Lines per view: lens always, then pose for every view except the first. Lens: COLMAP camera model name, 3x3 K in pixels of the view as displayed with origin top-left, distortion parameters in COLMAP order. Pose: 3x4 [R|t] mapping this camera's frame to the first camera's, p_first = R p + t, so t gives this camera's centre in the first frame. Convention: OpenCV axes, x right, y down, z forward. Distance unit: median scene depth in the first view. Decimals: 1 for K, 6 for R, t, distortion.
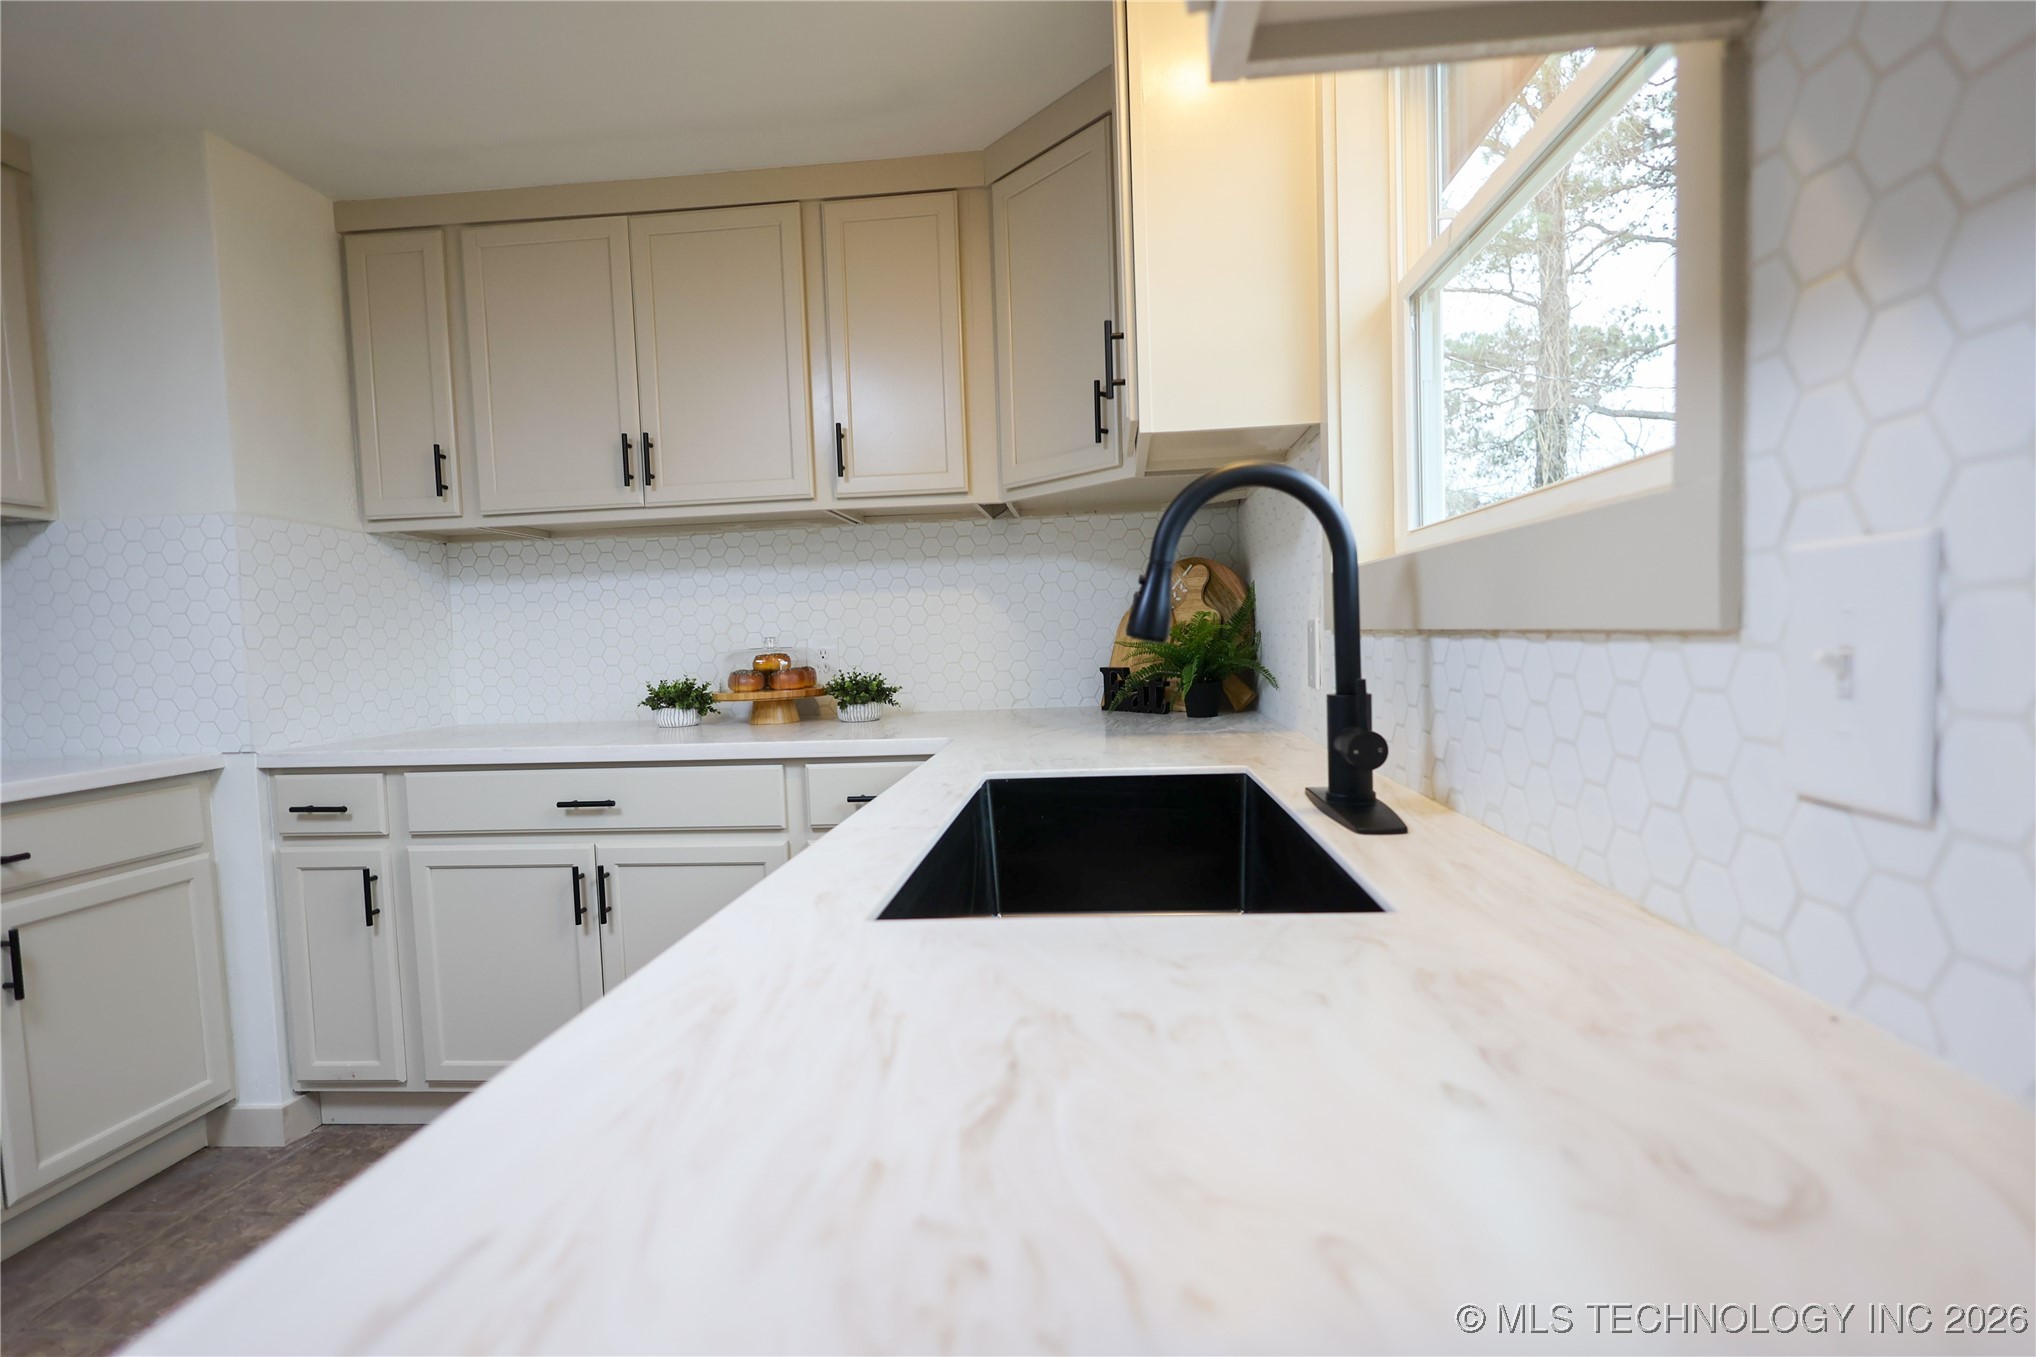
lens RADIAL K [[938.7, 0, 1023.2], [0, 938.7, 687.9], [0, 0, 1]] dist [0.006368, 0.000633]
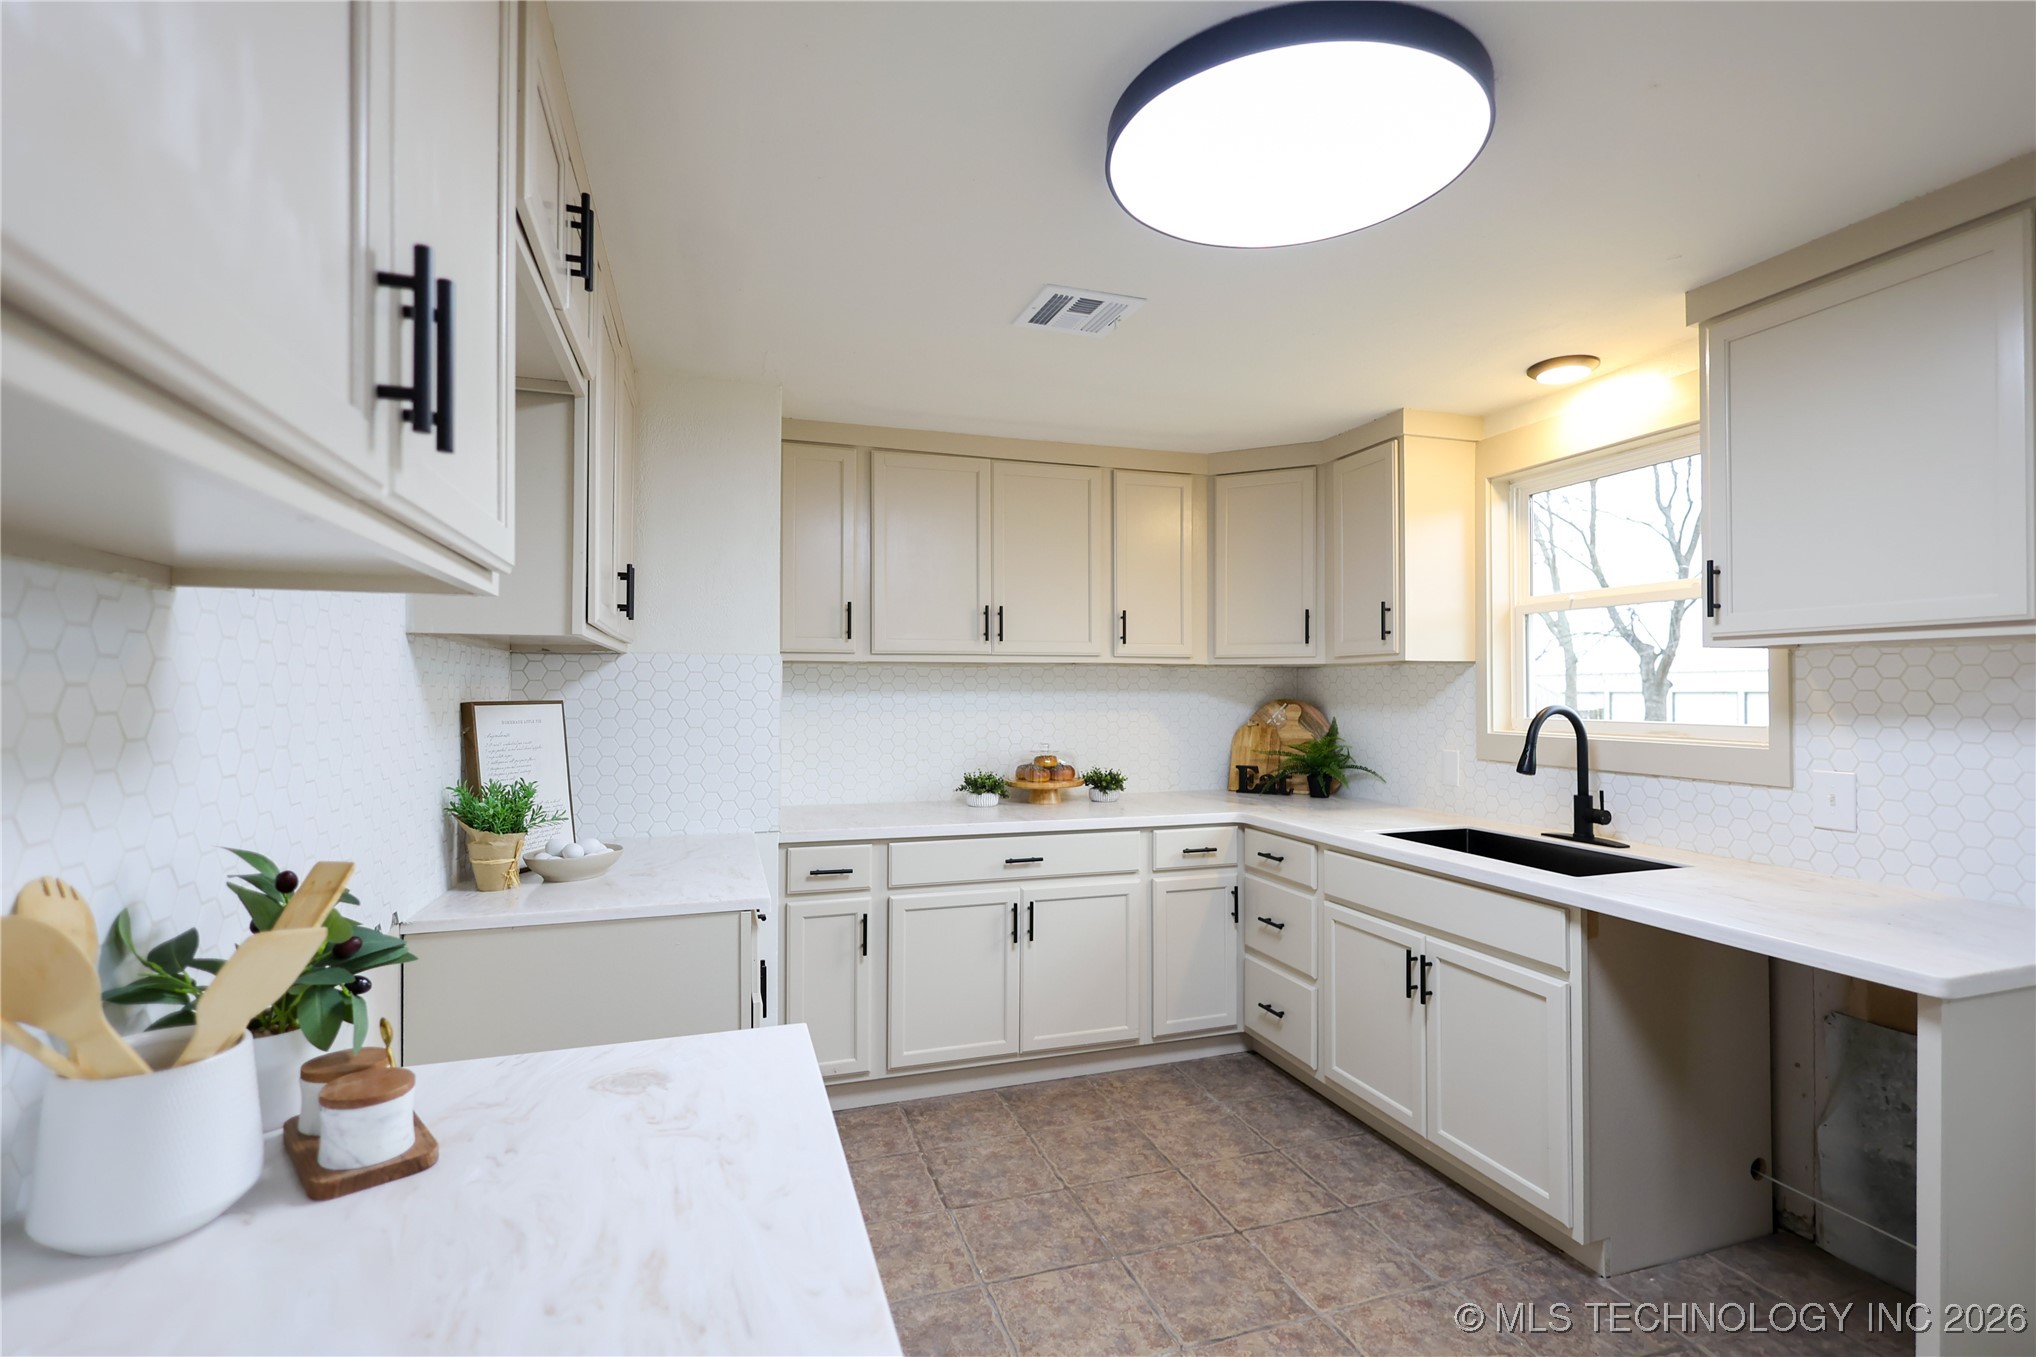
lens RADIAL K [[938.7, 0, 1025.4], [0, 938.7, 683.8], [0, 0, 1]] dist [0.006368, 0.000633]
pose [[0.918951, 0.038173, 0.392519, -0.943537], [-0.009960, 0.997233, -0.073665, -0.042212], [-0.394245, 0.063785, 0.916789, -0.352812]]
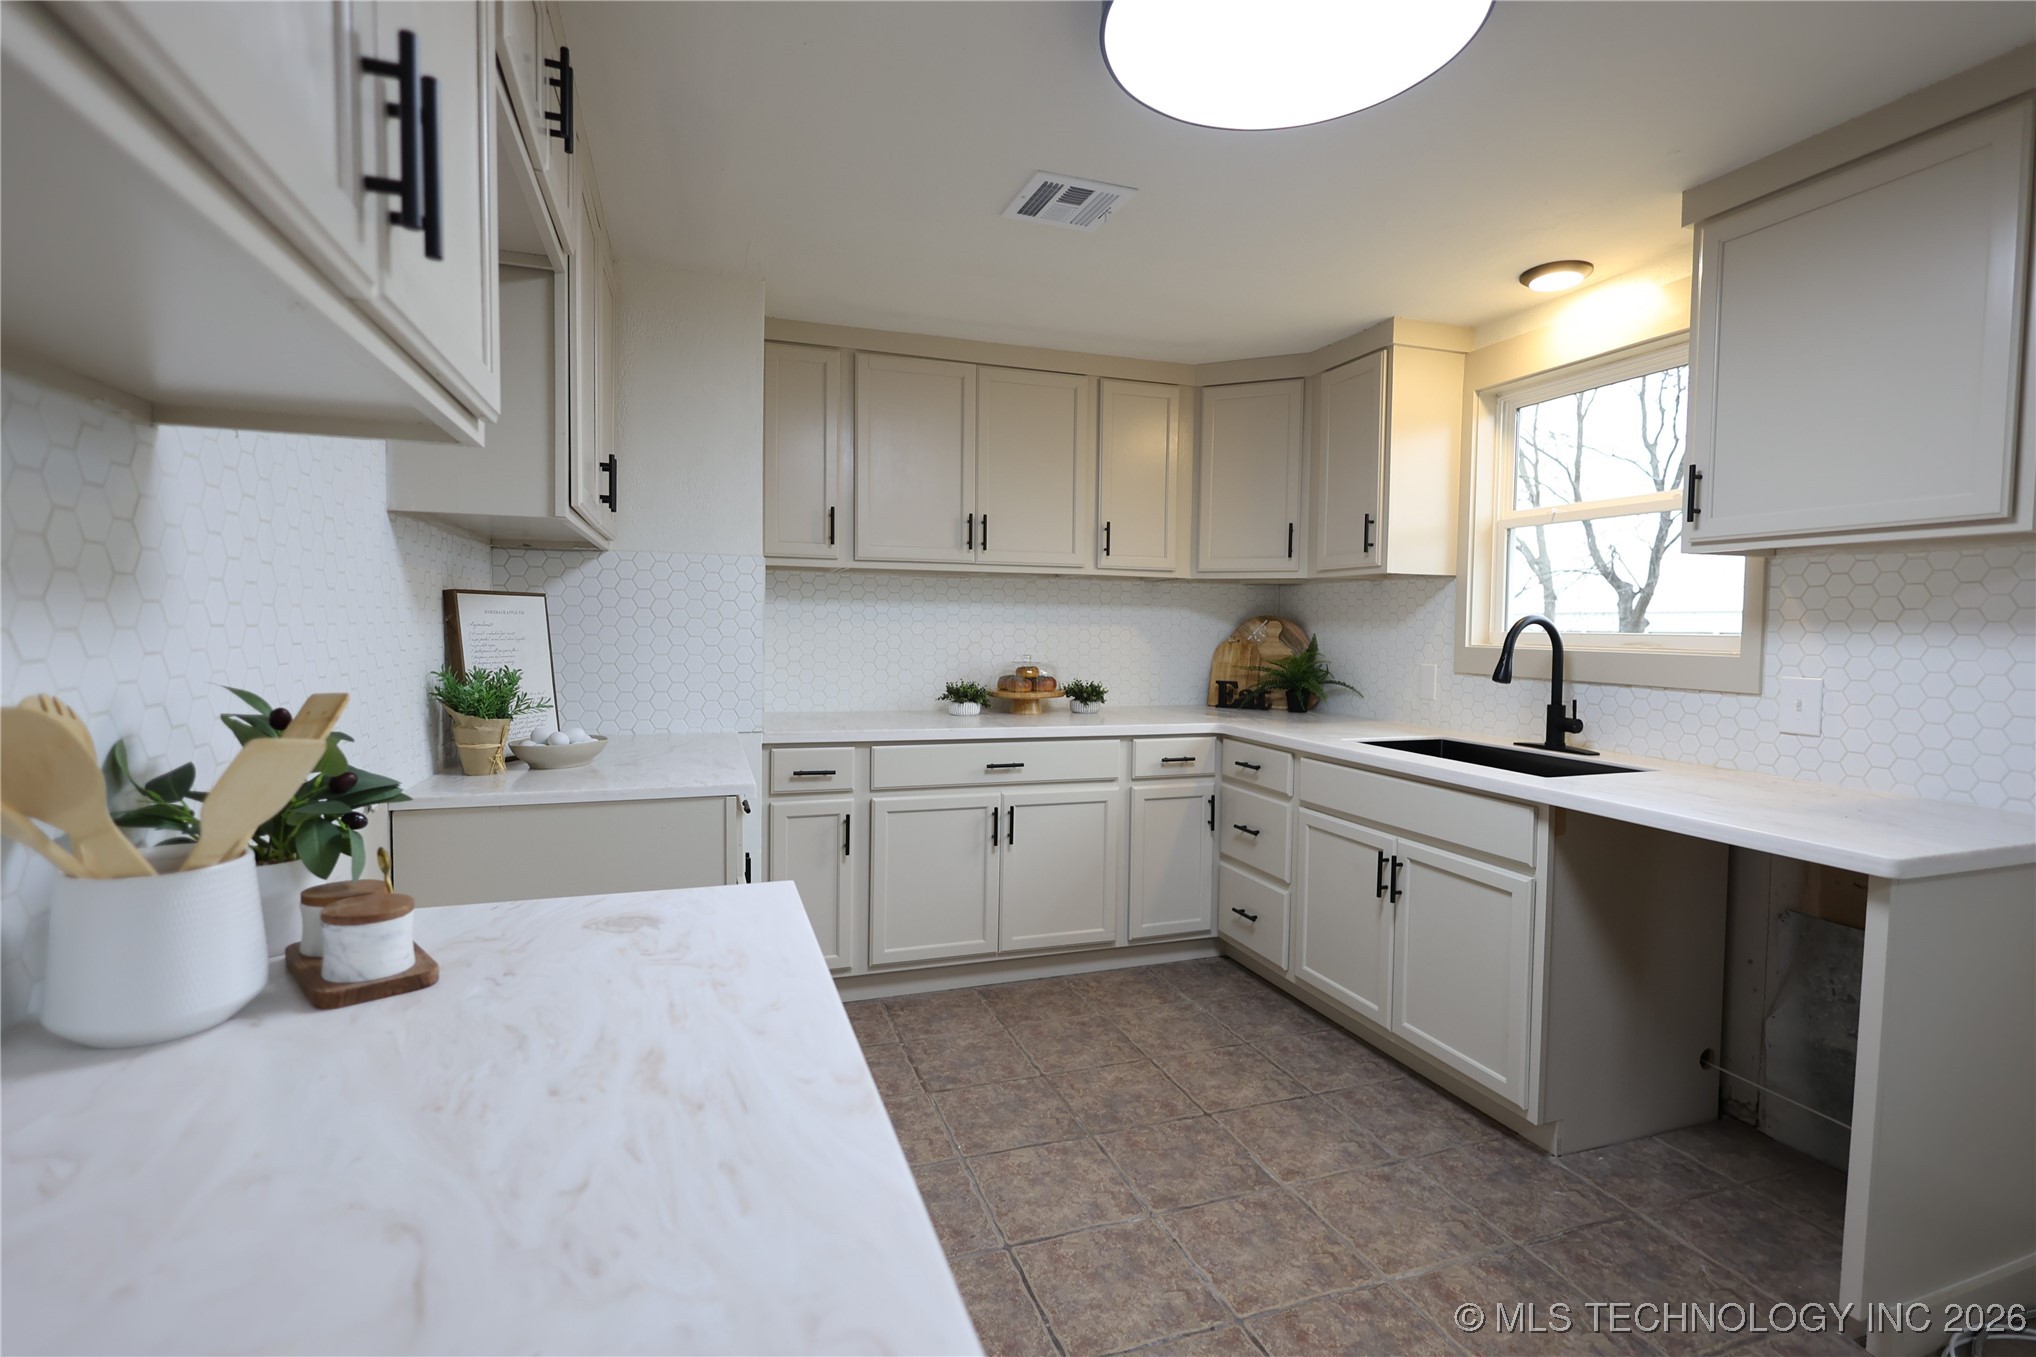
lens RADIAL K [[938.7, 0, 1016.9], [0, 938.7, 667.8], [0, 0, 1]] dist [0.006368, 0.000633]
pose [[0.913946, 0.028613, 0.404826, -0.946925], [-0.022599, 0.999552, -0.019630, -0.005142], [-0.405206, 0.008792, 0.914183, -0.355237]]
